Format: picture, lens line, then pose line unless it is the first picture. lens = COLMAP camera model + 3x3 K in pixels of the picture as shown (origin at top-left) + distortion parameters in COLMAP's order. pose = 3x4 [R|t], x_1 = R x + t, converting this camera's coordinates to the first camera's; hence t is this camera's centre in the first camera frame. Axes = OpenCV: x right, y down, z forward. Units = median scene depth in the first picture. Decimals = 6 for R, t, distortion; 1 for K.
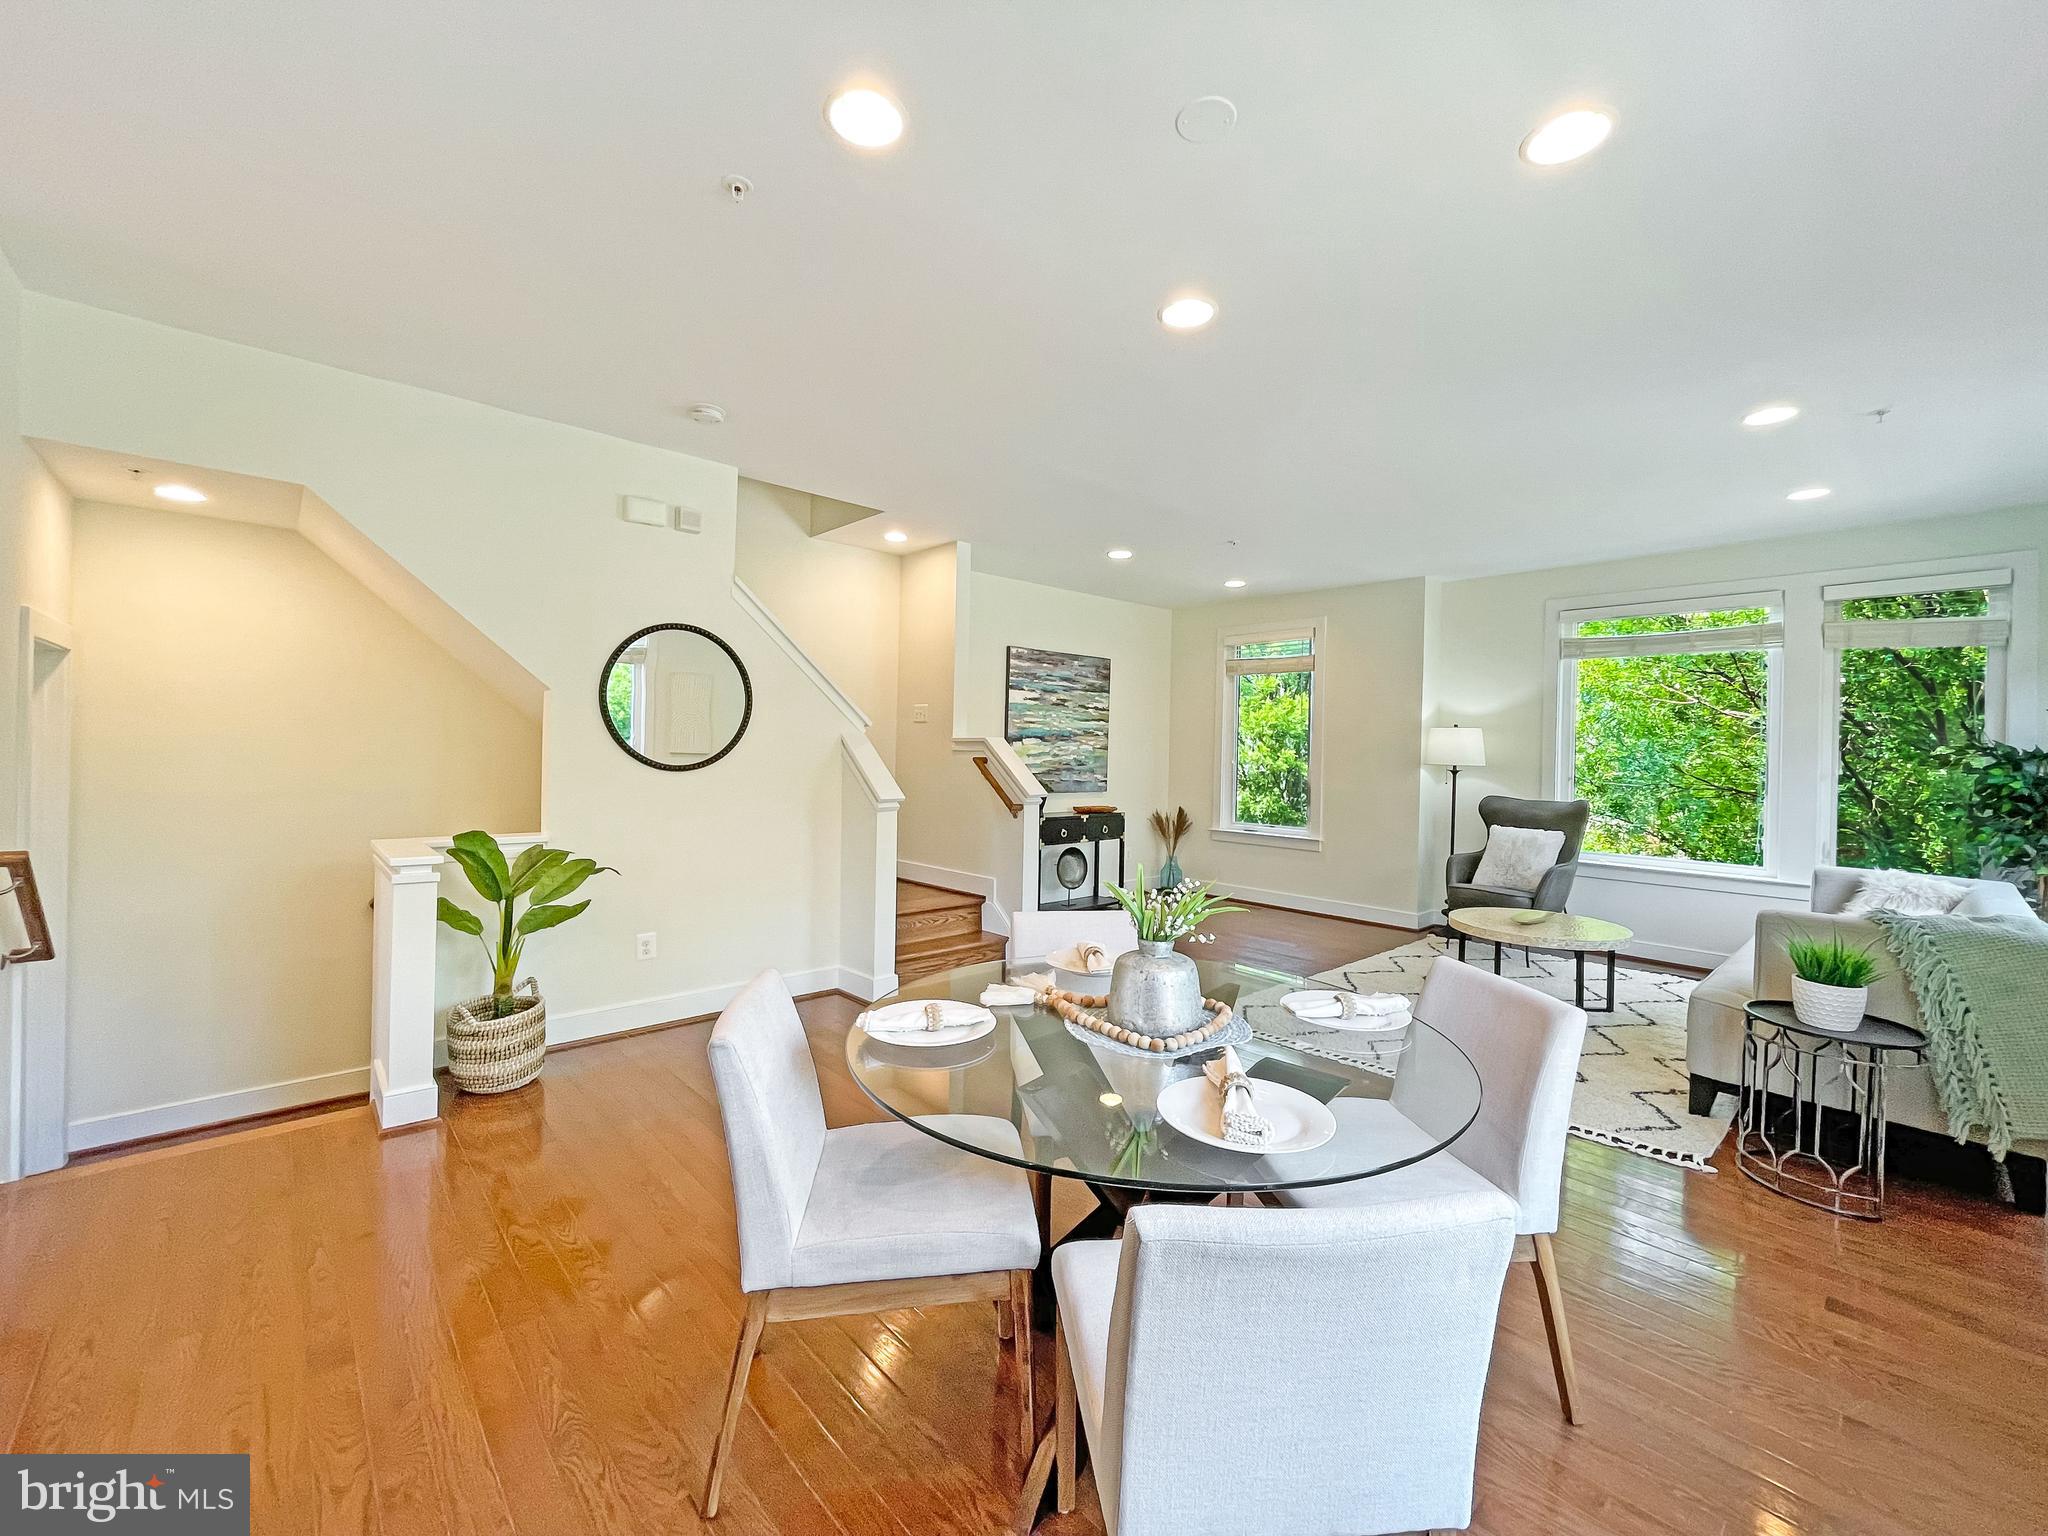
lens RADIAL K [[843.2, 0, 1017.3], [0, 843.2, 766.5], [0, 0, 1]] dist [-0.001642, 0.000089]
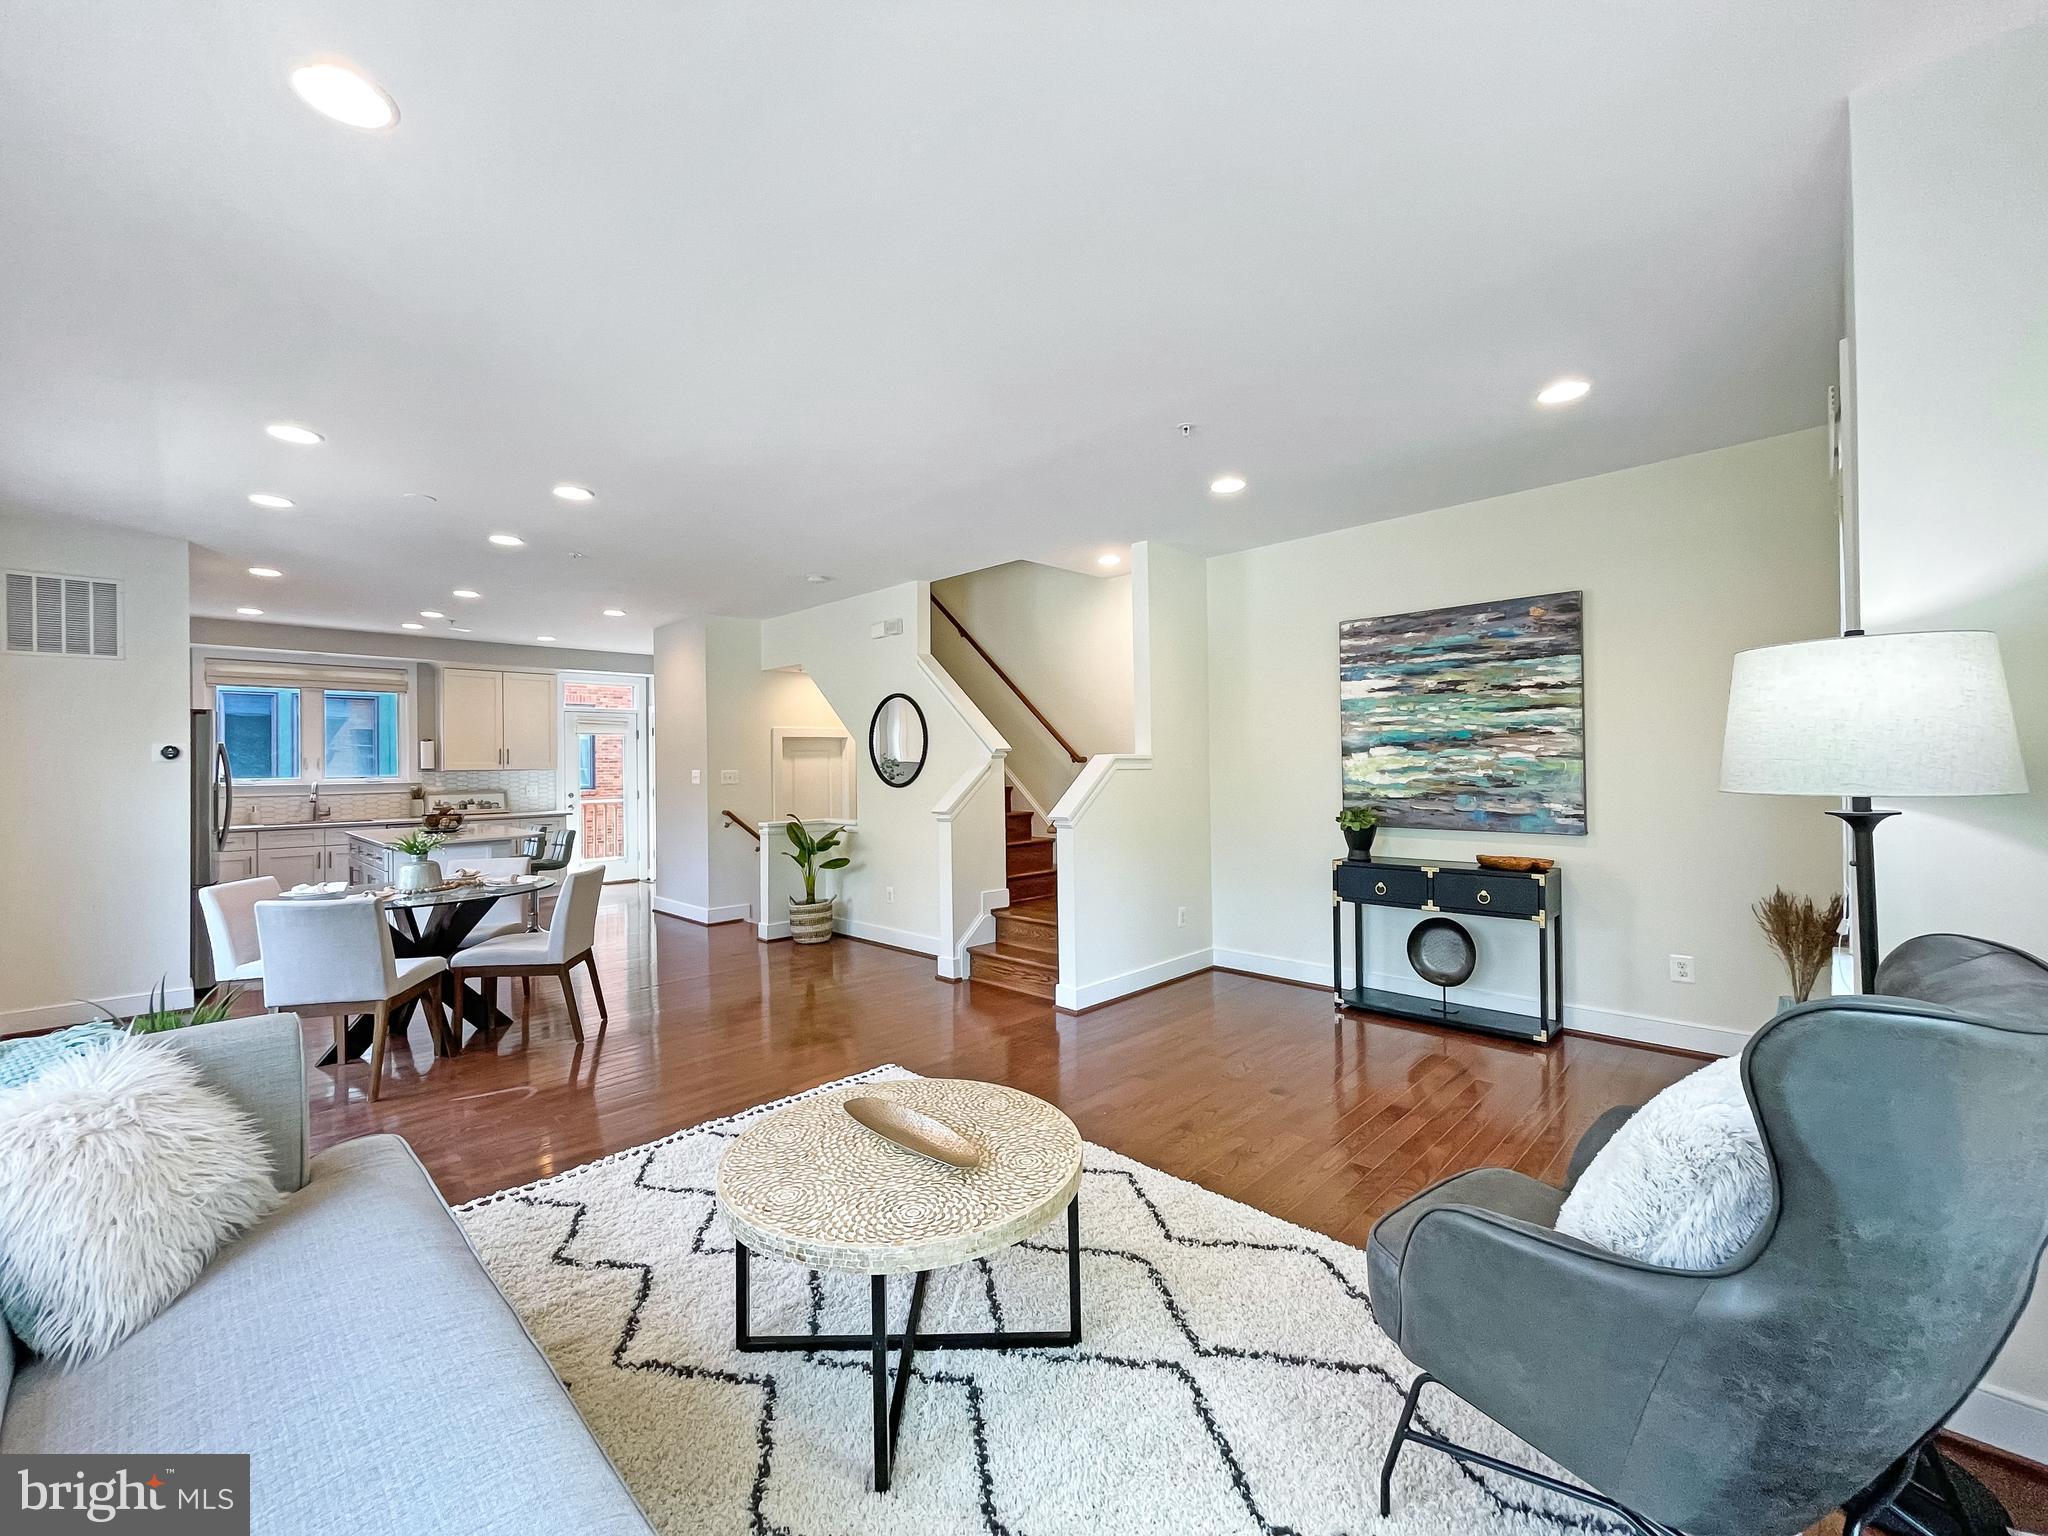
lens RADIAL K [[843.2, 0, 1037.7], [0, 843.2, 763.1], [0, 0, 1]] dist [-0.001642, 0.000089]
pose [[0.075990, -0.023799, -0.996825, 0.662077], [-0.001085, 0.999713, -0.023951, -0.003375], [0.997108, 0.002902, 0.075942, 0.651347]]
